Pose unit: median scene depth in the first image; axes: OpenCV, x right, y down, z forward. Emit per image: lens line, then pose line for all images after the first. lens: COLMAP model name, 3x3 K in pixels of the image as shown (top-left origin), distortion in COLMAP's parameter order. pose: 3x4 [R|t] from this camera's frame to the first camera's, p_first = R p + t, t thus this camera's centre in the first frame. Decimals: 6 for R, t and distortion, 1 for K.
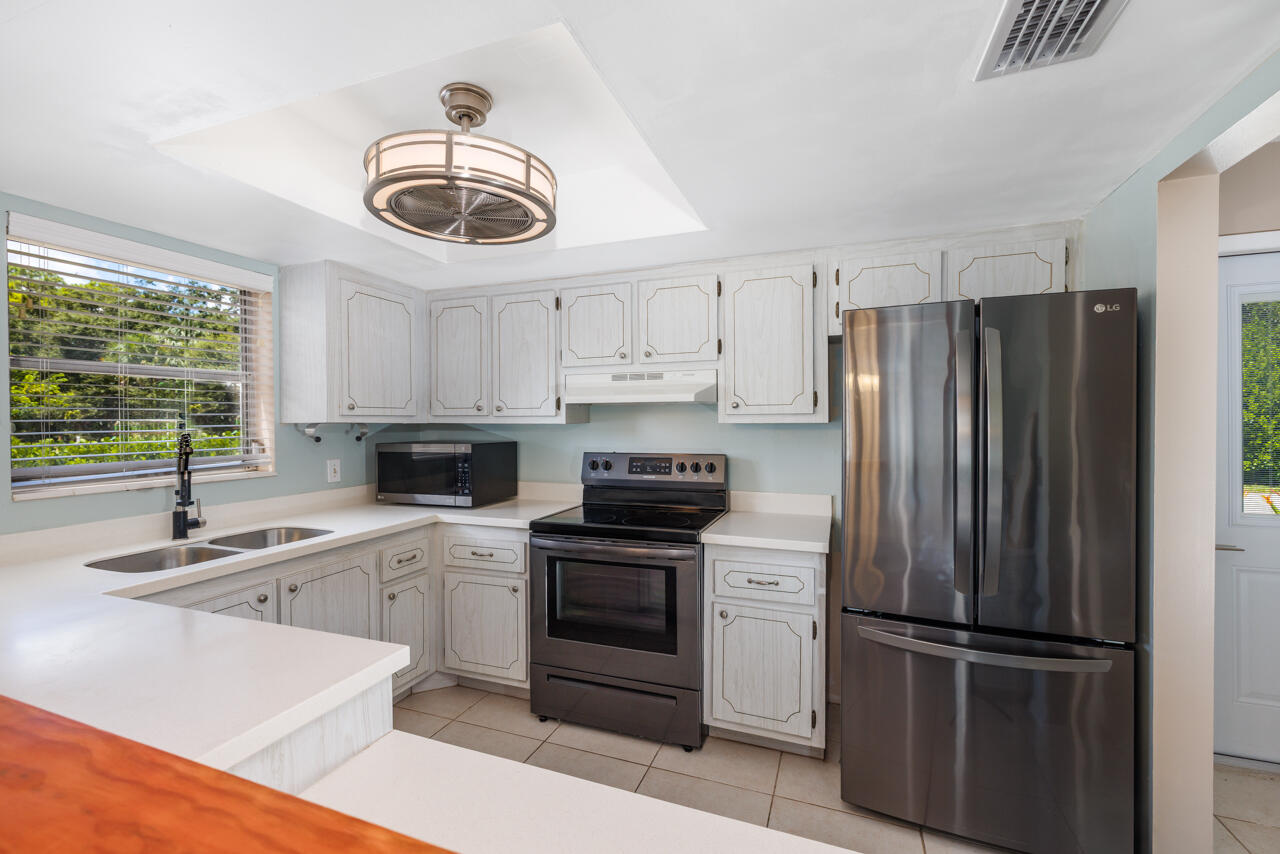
lens RADIAL K [[563.9, 0, 640.0], [0, 563.9, 427.0], [0, 0, 1]] dist [0.000305, -0.000032]
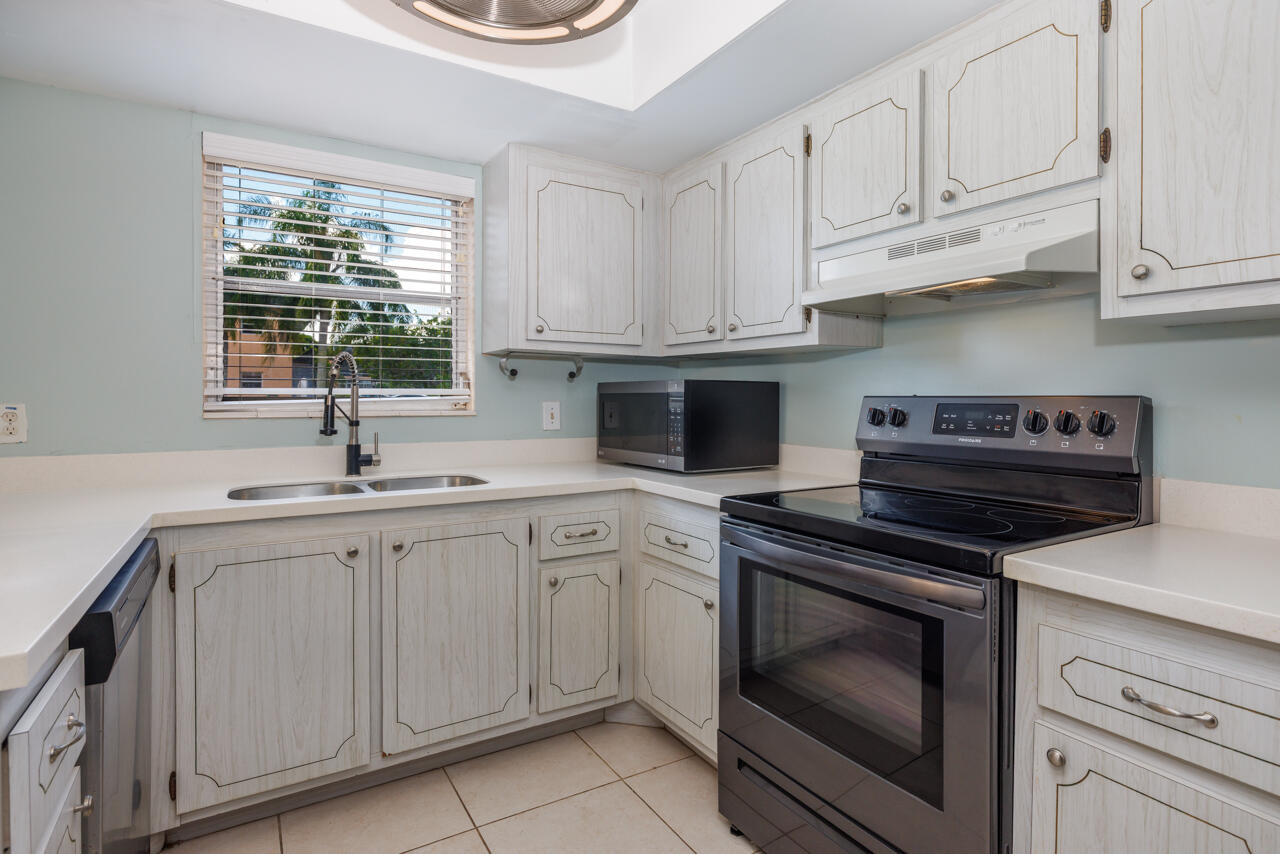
lens RADIAL K [[663.7, 0, 689.2], [0, 663.7, 406.4], [0, 0, 1]] dist [-0.002745, 0.000360]
pose [[0.799519, 0.010509, -0.600549, 0.192772], [-0.012640, 0.999920, 0.000671, 0.065322], [0.600508, 0.007054, 0.799588, 0.382901]]
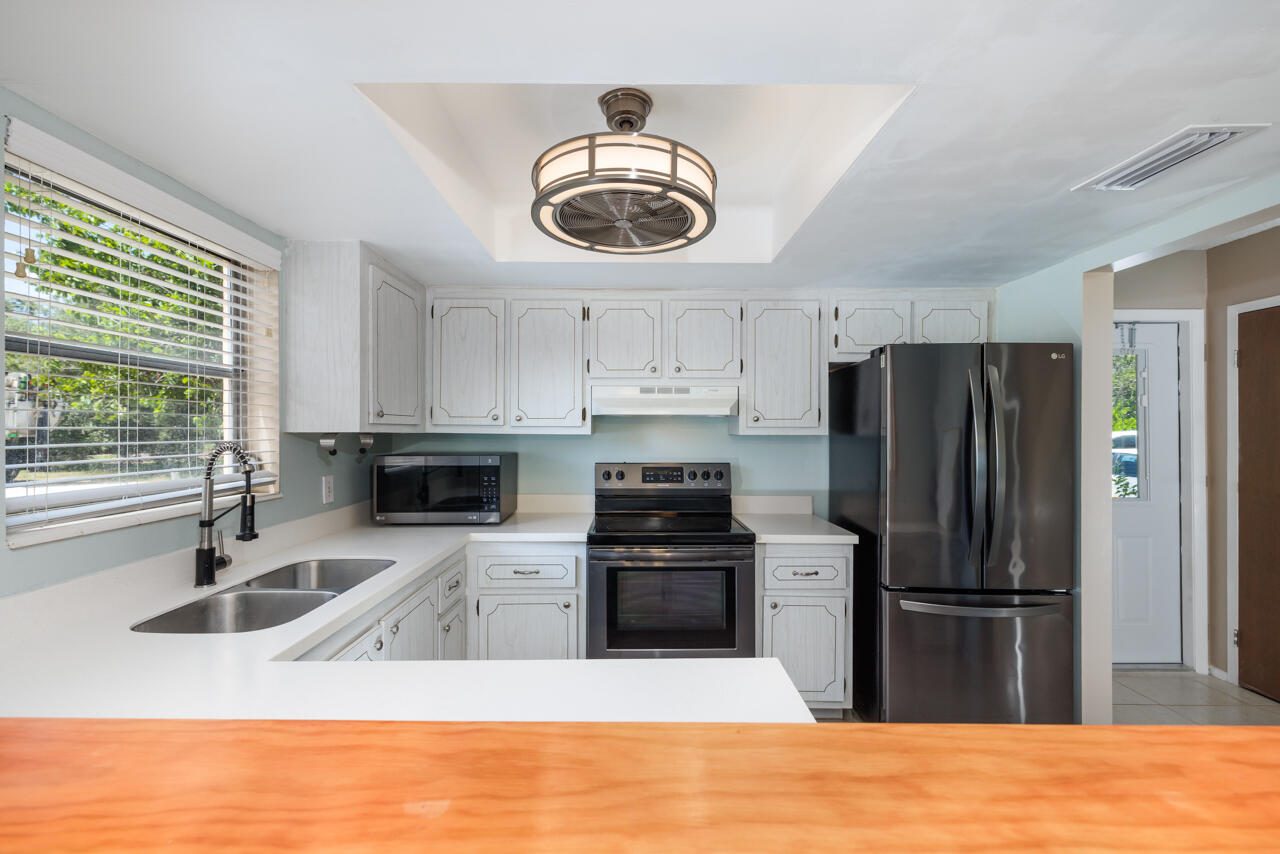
lens RADIAL K [[540.6, 0, 640.0], [0, 540.6, 427.0], [0, 0, 1]] dist [0.000837, 0.000163]
pose [[0.927494, 0.009793, 0.373710, -0.437850], [-0.003301, 0.999832, -0.018006, -0.002042], [-0.373824, 0.015467, 0.927371, 0.084765]]
